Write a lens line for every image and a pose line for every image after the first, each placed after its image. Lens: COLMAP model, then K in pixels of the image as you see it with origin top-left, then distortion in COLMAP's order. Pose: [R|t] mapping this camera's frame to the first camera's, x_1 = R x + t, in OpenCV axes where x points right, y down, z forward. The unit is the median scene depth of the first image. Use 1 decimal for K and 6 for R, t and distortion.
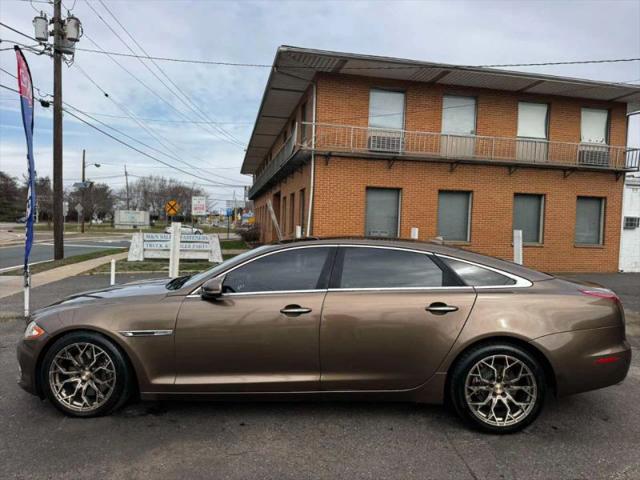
lens RADIAL K [[445.2, 0, 321.8], [0, 445.2, 238.3], [0, 0, 1]] dist [0.067550, -0.090513]
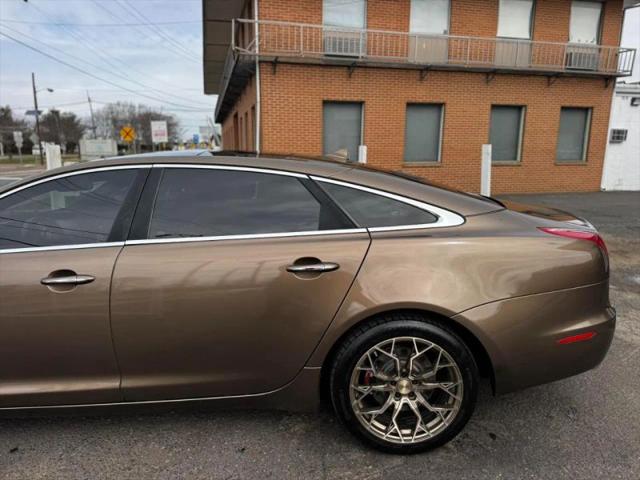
lens RADIAL K [[445.5, 0, 320.0], [0, 445.5, 240.0], [0, 0, 1]] dist [0.041804, -0.049549]
pose [[0.999150, -0.033373, 0.024190, 0.060972], [0.028863, 0.985467, 0.167399, 0.004810], [-0.029425, -0.166559, 0.985592, 0.095850]]
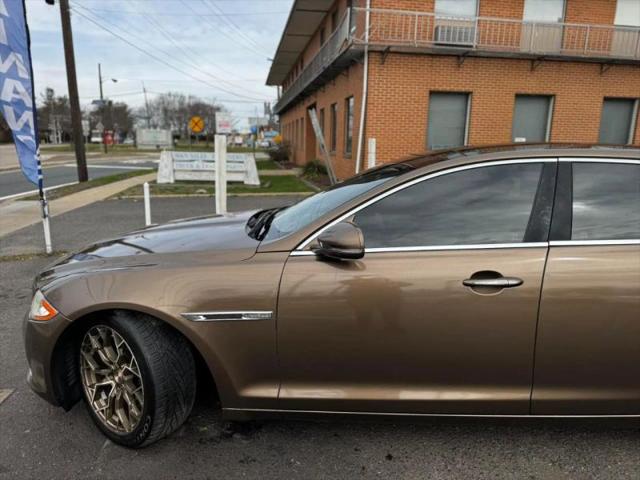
lens RADIAL K [[445.2, 0, 321.8], [0, 445.2, 238.3], [0, 0, 1]] dist [0.067550, -0.090513]
pose [[0.998735, -0.004056, -0.050114, -0.055876], [0.012967, 0.983802, 0.178791, 0.001926], [0.048577, -0.179214, 0.982610, 0.105905]]
